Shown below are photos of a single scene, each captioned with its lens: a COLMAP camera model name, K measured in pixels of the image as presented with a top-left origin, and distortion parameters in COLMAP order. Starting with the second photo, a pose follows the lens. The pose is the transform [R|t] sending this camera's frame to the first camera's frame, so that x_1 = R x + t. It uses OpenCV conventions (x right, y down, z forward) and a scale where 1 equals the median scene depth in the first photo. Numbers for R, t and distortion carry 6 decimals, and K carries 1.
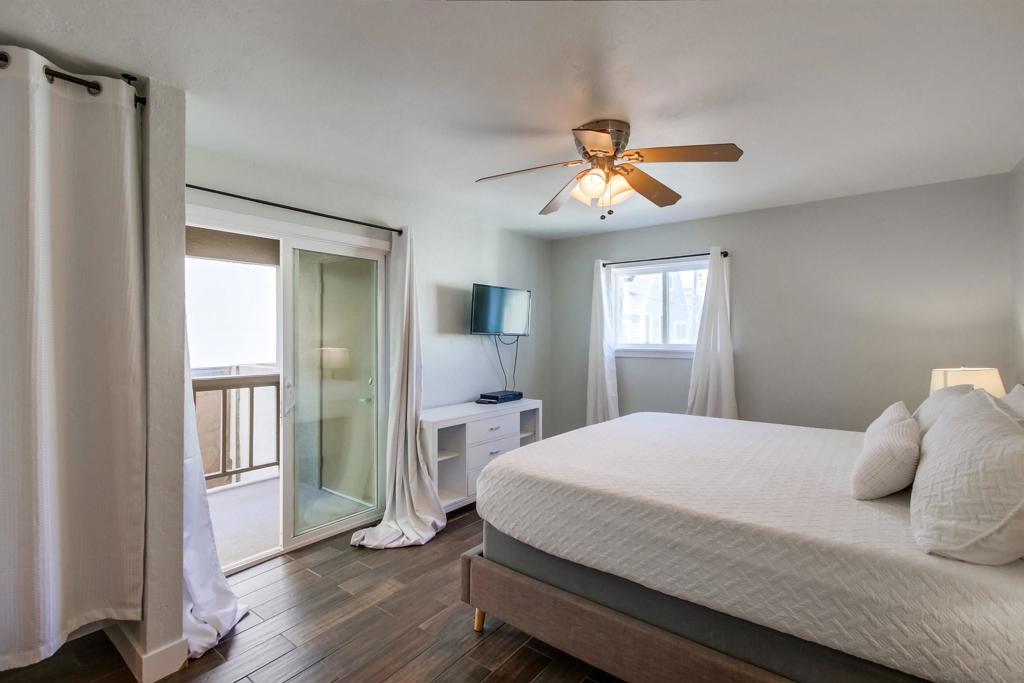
lens RADIAL K [[473.2, 0, 512.7], [0, 473.2, 331.8], [0, 0, 1]] dist [0.002147, 0.001240]
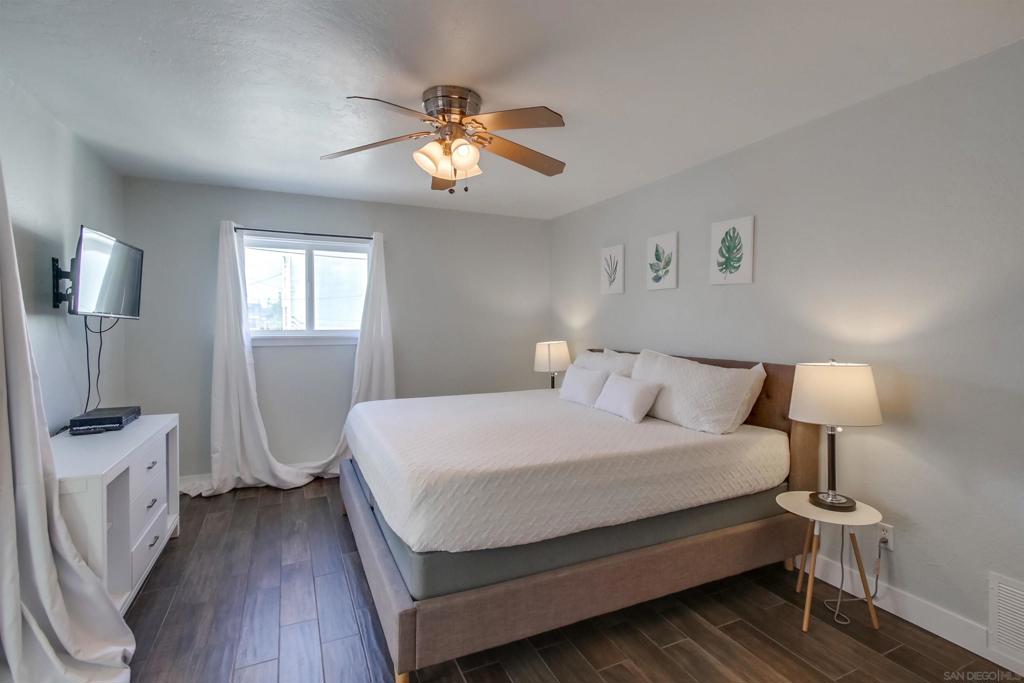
lens RADIAL K [[481.5, 0, 512.0], [0, 481.5, 335.1], [0, 0, 1]] dist [0.000008, 0.000266]
pose [[0.443737, -0.015444, 0.896024, -0.382545], [-0.008550, 0.999733, 0.021467, 0.014620], [-0.896116, -0.017187, 0.443486, 0.292279]]
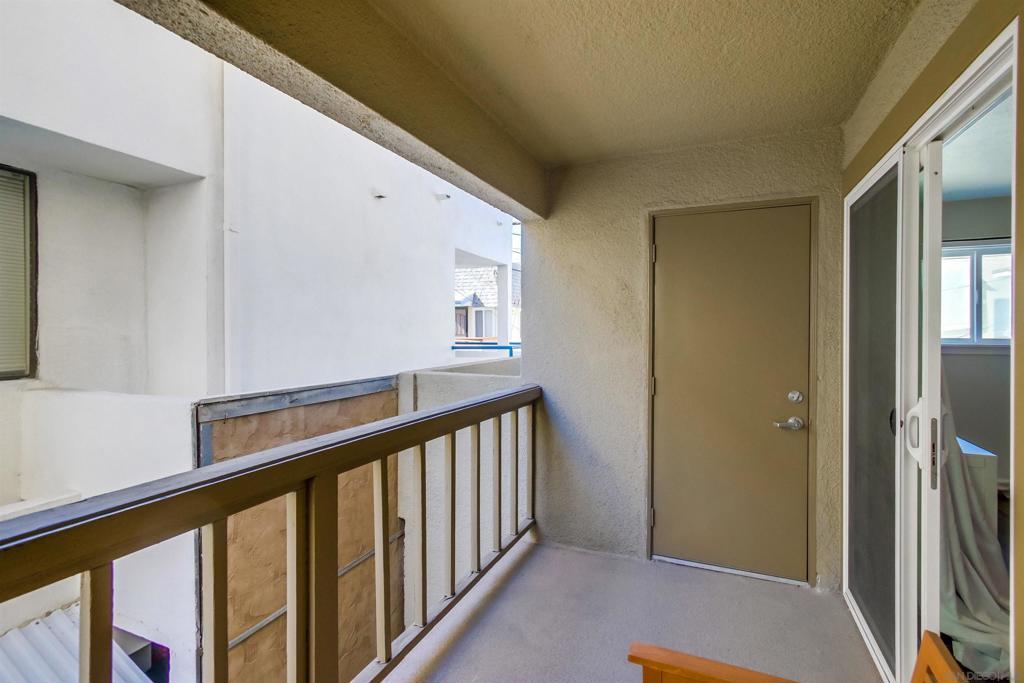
lens RADIAL K [[473.2, 0, 512.7], [0, 473.2, 331.8], [0, 0, 1]] dist [0.002147, 0.001240]
pose [[0.961982, 0.002275, 0.273102, -0.854458], [-0.004045, 0.999974, 0.005916, 0.013817], [-0.273082, -0.006796, 0.961967, 0.463794]]
